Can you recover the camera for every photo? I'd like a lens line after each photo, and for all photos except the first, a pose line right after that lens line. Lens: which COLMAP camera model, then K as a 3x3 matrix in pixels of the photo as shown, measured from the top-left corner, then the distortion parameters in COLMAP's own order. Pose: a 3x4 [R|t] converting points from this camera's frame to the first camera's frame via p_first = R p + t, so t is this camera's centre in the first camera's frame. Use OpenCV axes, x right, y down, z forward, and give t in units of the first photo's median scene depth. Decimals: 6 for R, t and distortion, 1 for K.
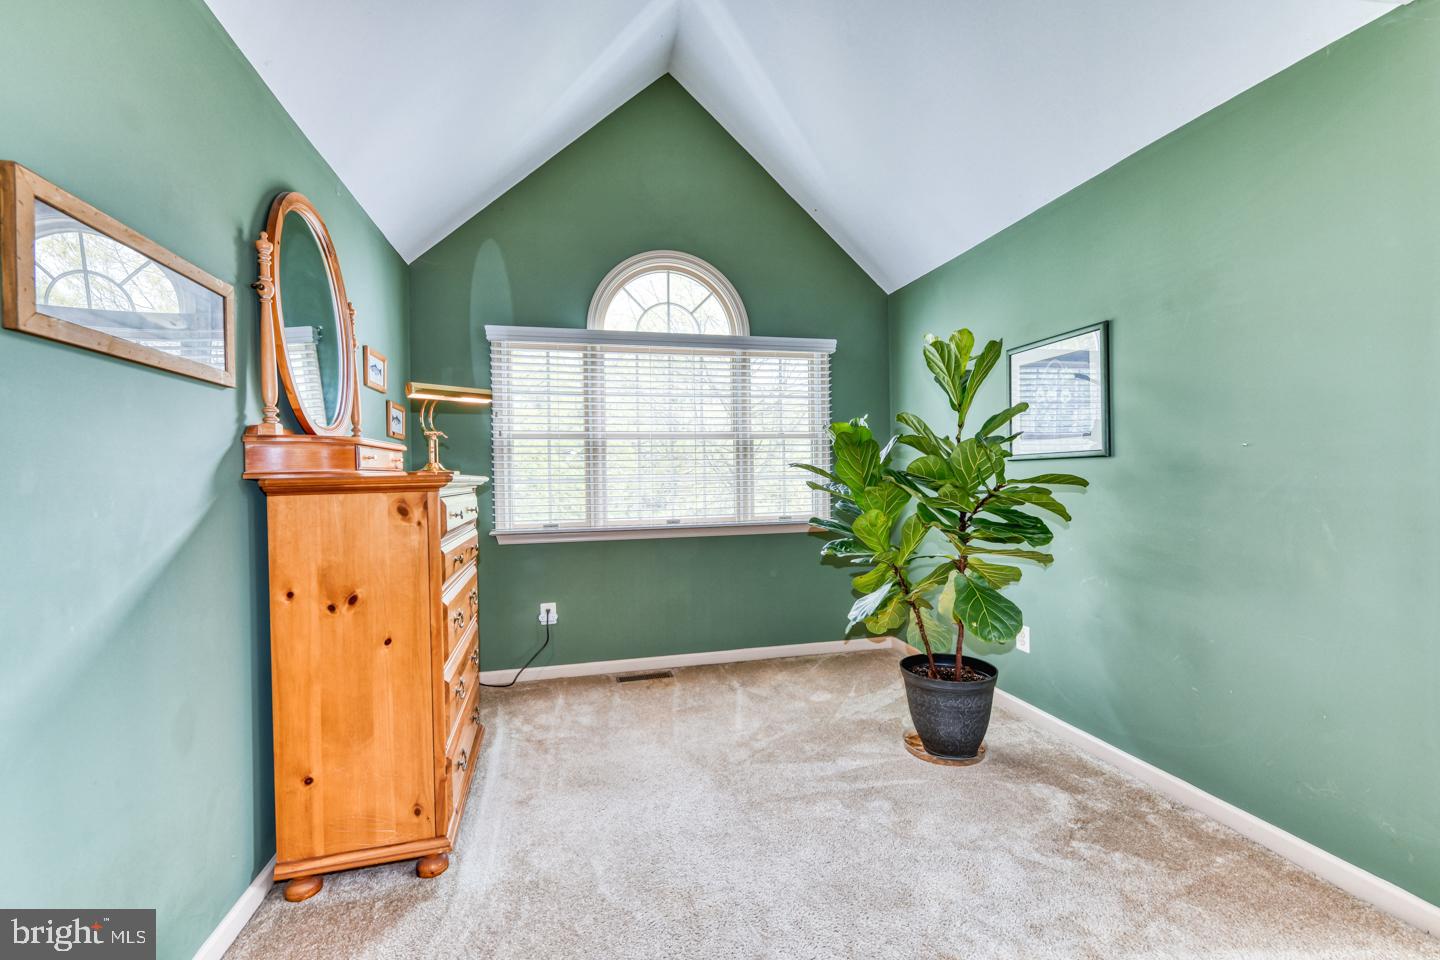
lens RADIAL K [[609.1, 0, 720.0], [0, 609.1, 480.0], [0, 0, 1]] dist [-0.000480, -0.000080]
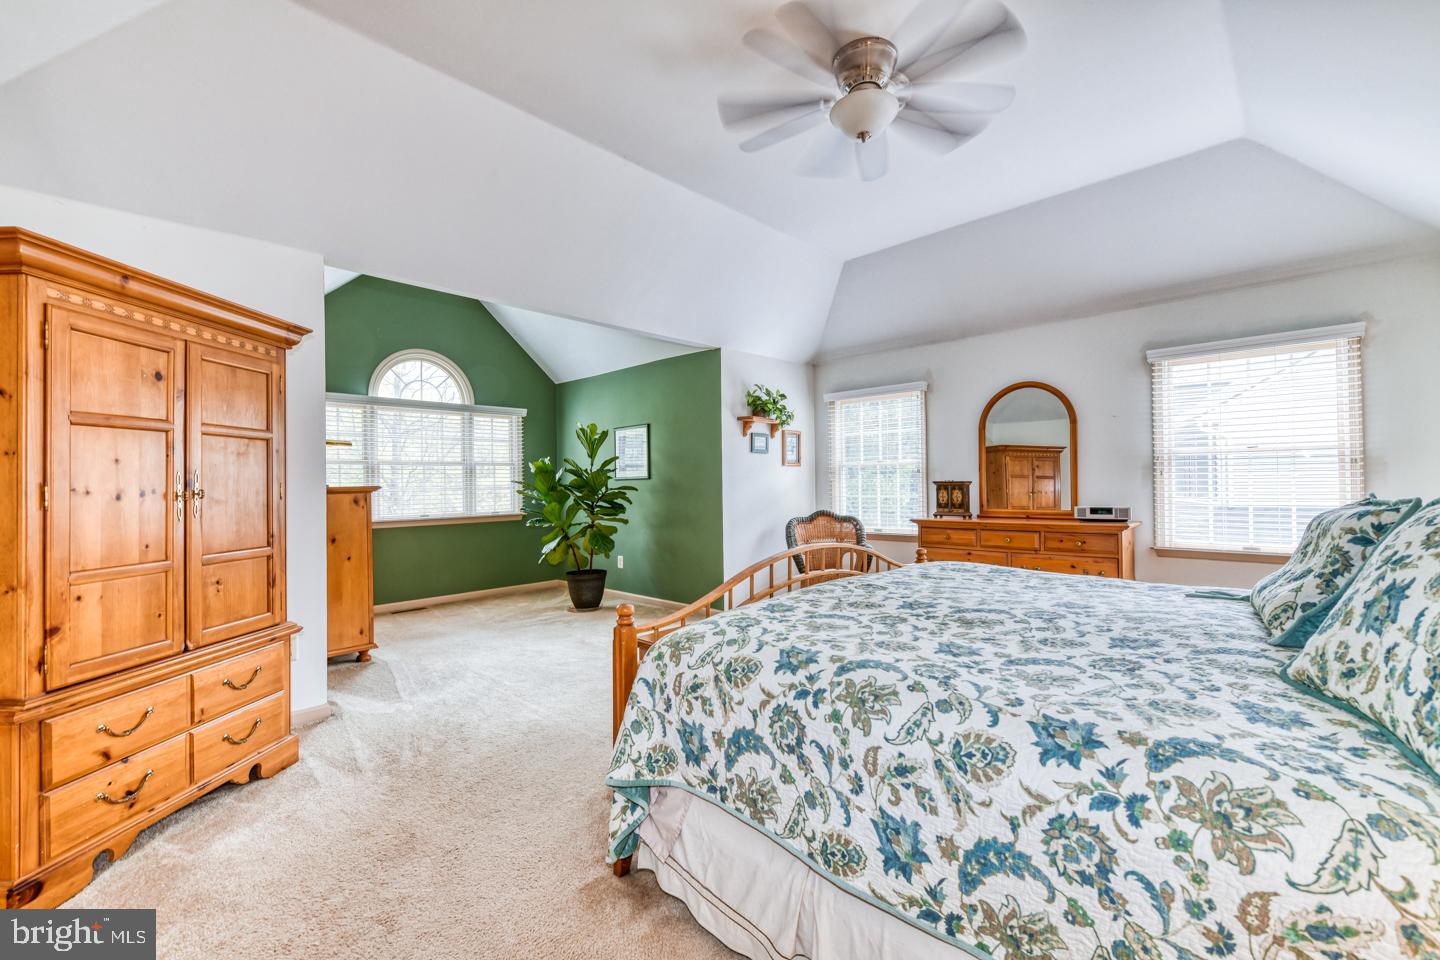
lens RADIAL K [[609.1, 0, 720.0], [0, 609.1, 480.0], [0, 0, 1]] dist [-0.000480, -0.000080]
pose [[0.848396, 0.006396, 0.529323, -0.388020], [0.005674, 0.999760, -0.021174, 0.017719], [-0.529331, 0.020968, 0.848156, -1.140196]]
